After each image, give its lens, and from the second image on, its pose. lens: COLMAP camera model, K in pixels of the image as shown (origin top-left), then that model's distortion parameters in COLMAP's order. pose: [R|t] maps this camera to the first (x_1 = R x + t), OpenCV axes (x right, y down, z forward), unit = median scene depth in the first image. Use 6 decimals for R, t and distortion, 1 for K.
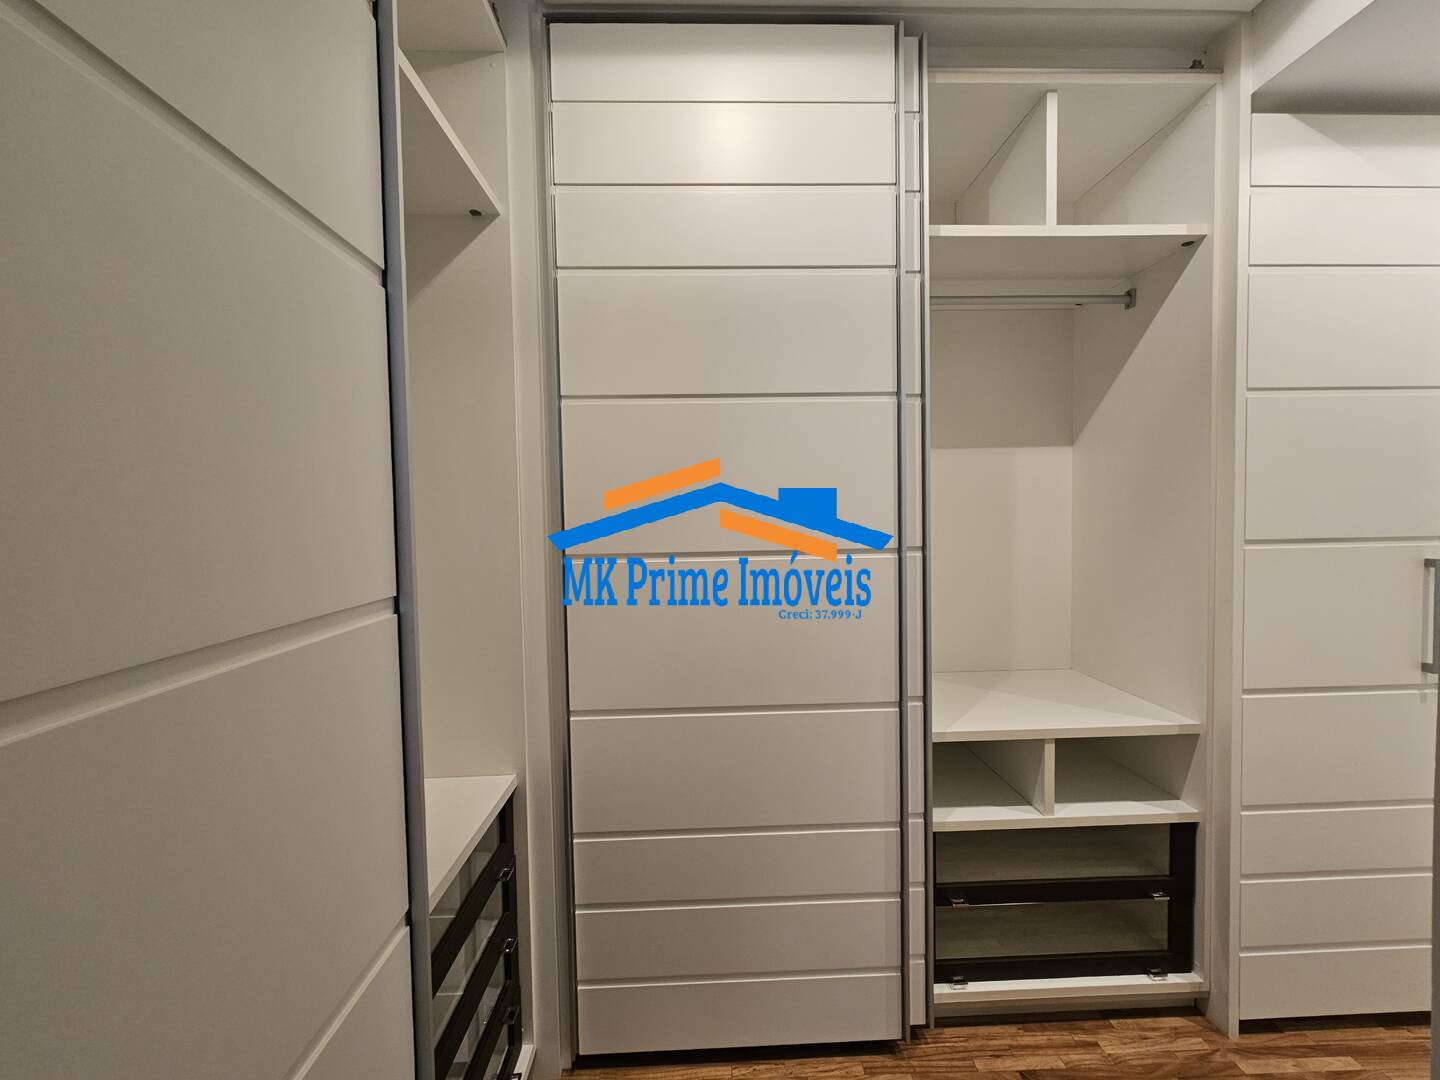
lens RADIAL K [[588.7, 0, 723.0], [0, 588.7, 541.6], [0, 0, 1]] dist [-0.003245, 0.001572]
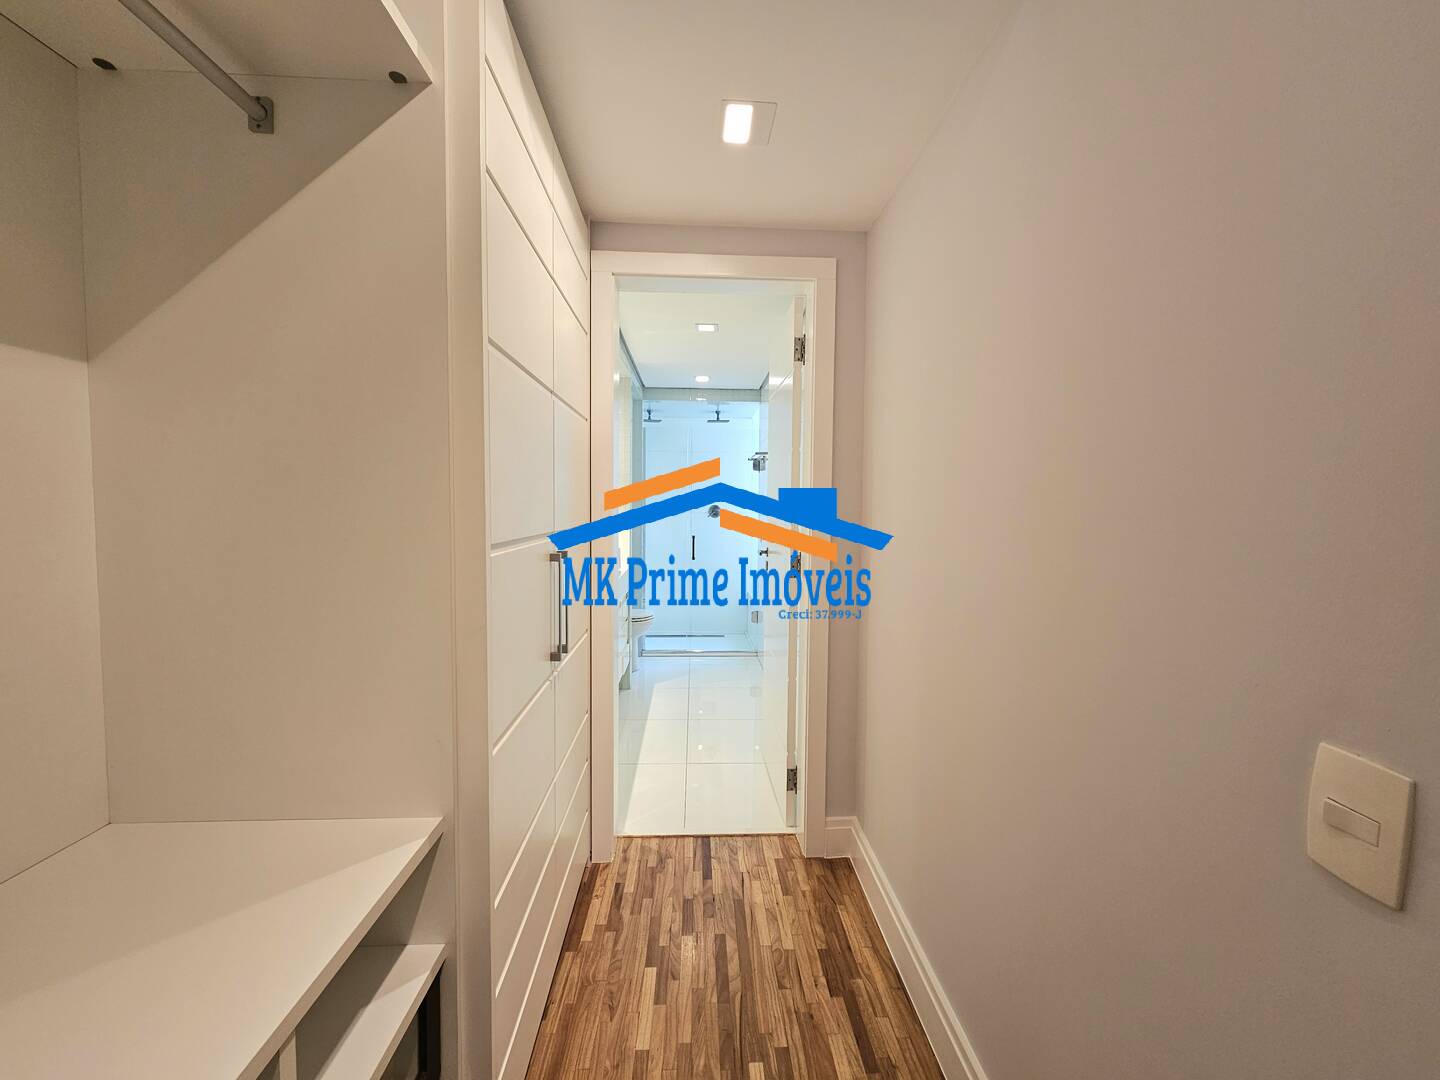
lens RADIAL K [[588.7, 0, 720.1], [0, 588.7, 536.4], [0, 0, 1]] dist [-0.003245, 0.001572]
pose [[-0.033186, -0.037052, 0.998762, 0.139715], [0.038190, 0.998536, 0.038313, -0.030114], [-0.998719, 0.039414, -0.031722, 0.716662]]
